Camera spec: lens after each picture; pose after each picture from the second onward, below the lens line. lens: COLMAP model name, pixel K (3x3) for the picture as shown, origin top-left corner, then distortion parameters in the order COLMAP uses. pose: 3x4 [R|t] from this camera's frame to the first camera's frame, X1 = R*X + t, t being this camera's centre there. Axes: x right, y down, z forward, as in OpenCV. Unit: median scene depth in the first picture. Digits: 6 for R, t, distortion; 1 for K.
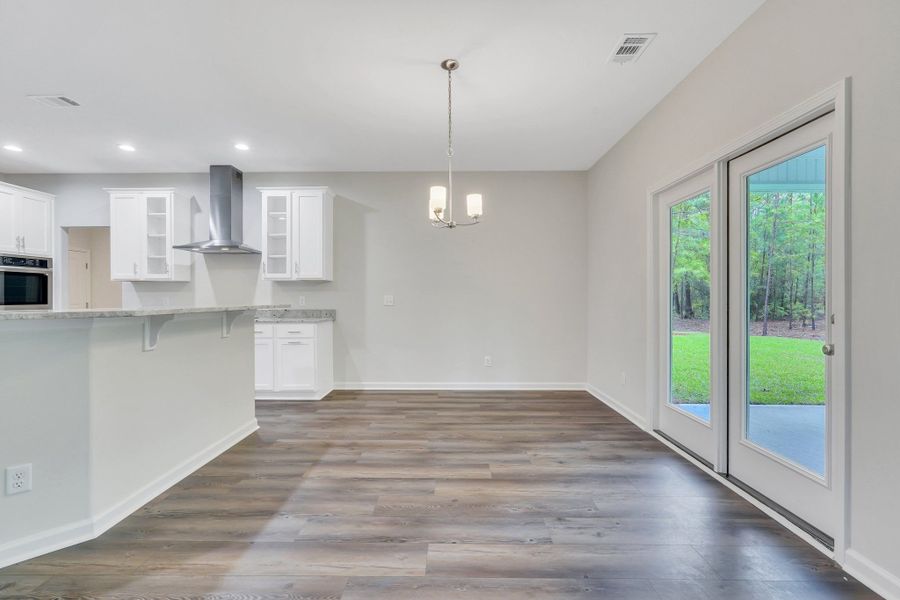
lens RADIAL K [[403.6, 0, 434.2], [0, 403.6, 301.1], [0, 0, 1]] dist [-0.000818, 0.000170]
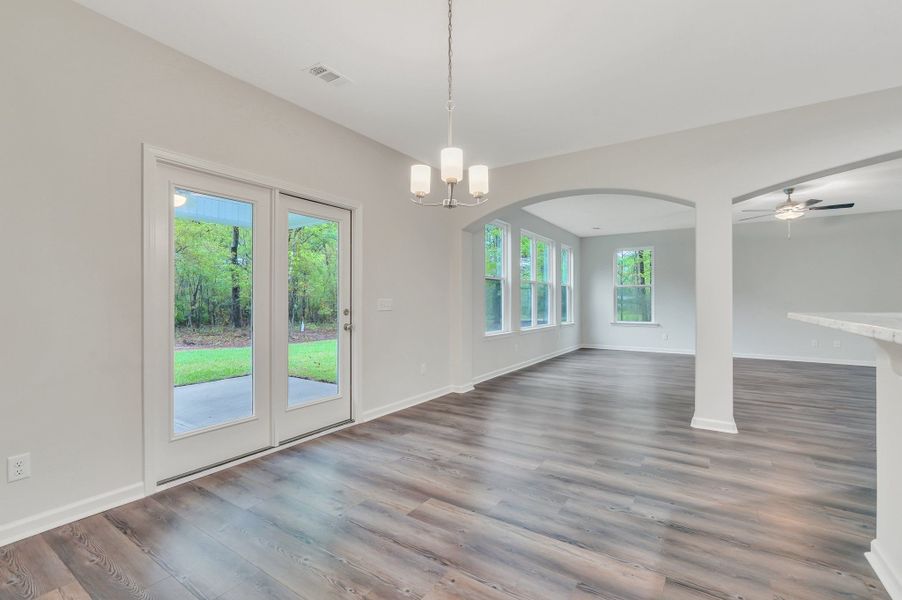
lens RADIAL K [[402.1, 0, 453.9], [0, 402.1, 292.7], [0, 0, 1]] dist [-0.002081, 0.000979]
pose [[-0.859641, 0.012139, 0.510754, -0.386040], [0.004592, 0.999861, -0.016035, -0.016478], [-0.510878, -0.011439, -0.859577, 1.805175]]
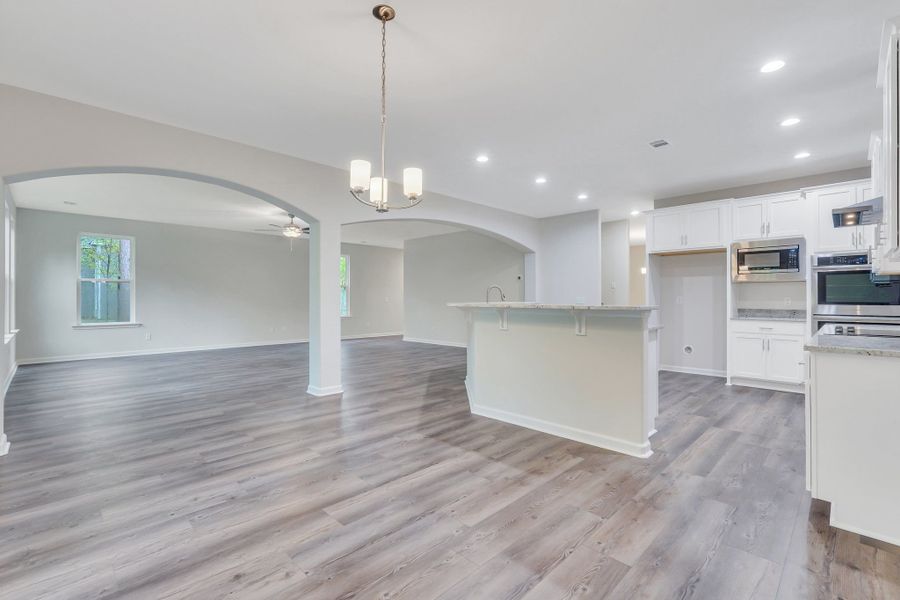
lens RADIAL K [[401.2, 0, 452.9], [0, 401.2, 292.7], [0, 0, 1]] dist [-0.002081, 0.000979]
pose [[-0.668977, -0.011734, -0.743191, 0.604087], [-0.004907, 0.999923, -0.011370, -0.010487], [0.743267, -0.003960, -0.668983, 1.808069]]
